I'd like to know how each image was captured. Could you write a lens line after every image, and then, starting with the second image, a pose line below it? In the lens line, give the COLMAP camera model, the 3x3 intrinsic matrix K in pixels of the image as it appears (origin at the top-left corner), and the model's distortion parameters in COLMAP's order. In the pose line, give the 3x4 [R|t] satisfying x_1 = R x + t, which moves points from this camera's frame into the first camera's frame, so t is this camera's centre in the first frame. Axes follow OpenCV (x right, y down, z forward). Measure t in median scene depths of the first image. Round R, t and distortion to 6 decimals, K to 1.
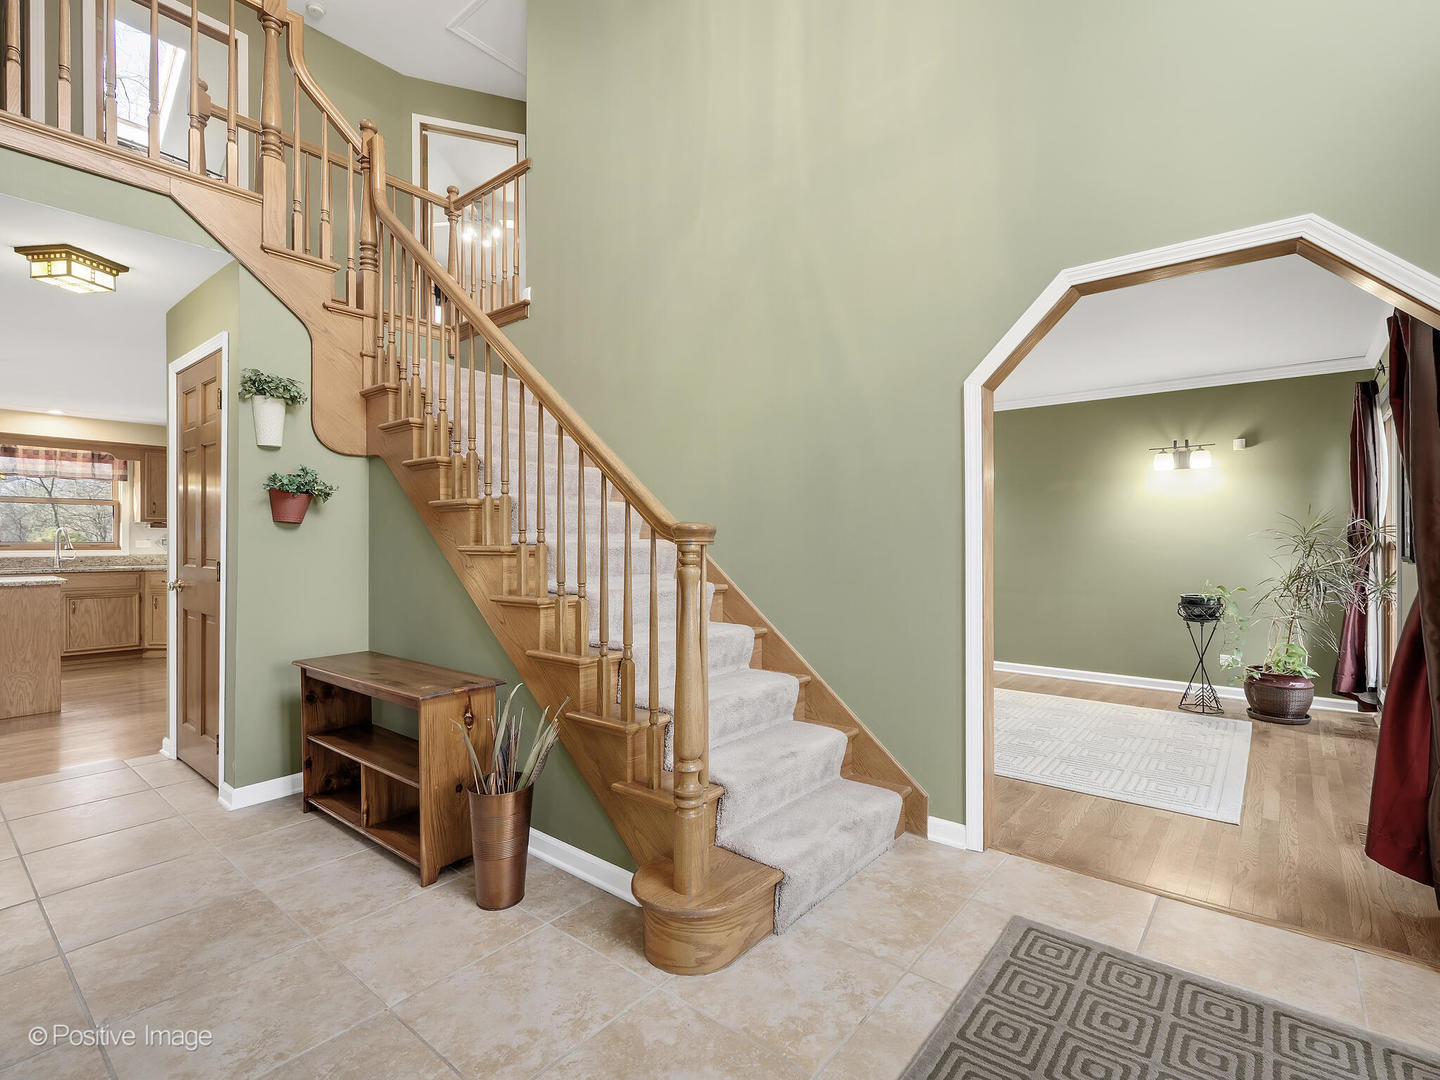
lens RADIAL K [[690.0, 0, 720.0], [0, 690.0, 540.0], [0, 0, 1]] dist [0.000494, 0.000082]
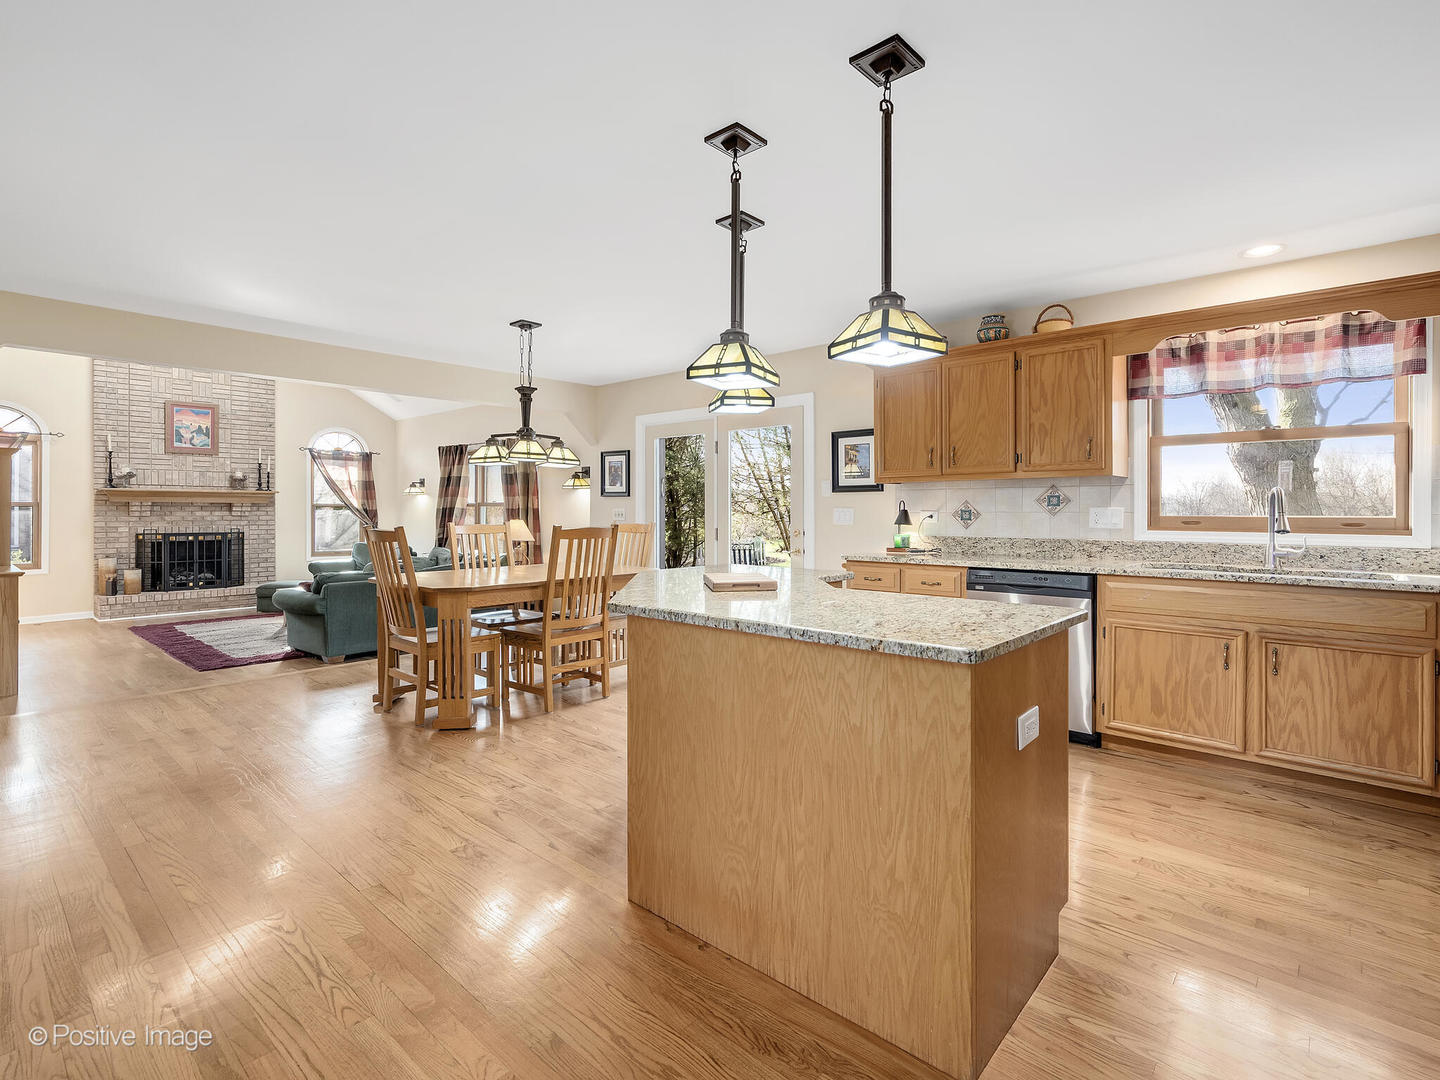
lens RADIAL K [[693.6, 0, 728.2], [0, 693.6, 510.4], [0, 0, 1]] dist [-0.000893, -0.000229]
pose [[-0.034247, 0.000756, -0.999413, -0.449376], [-0.000004, 1.000000, 0.000757, -0.001647], [0.999413, 0.000030, -0.034247, 0.628921]]
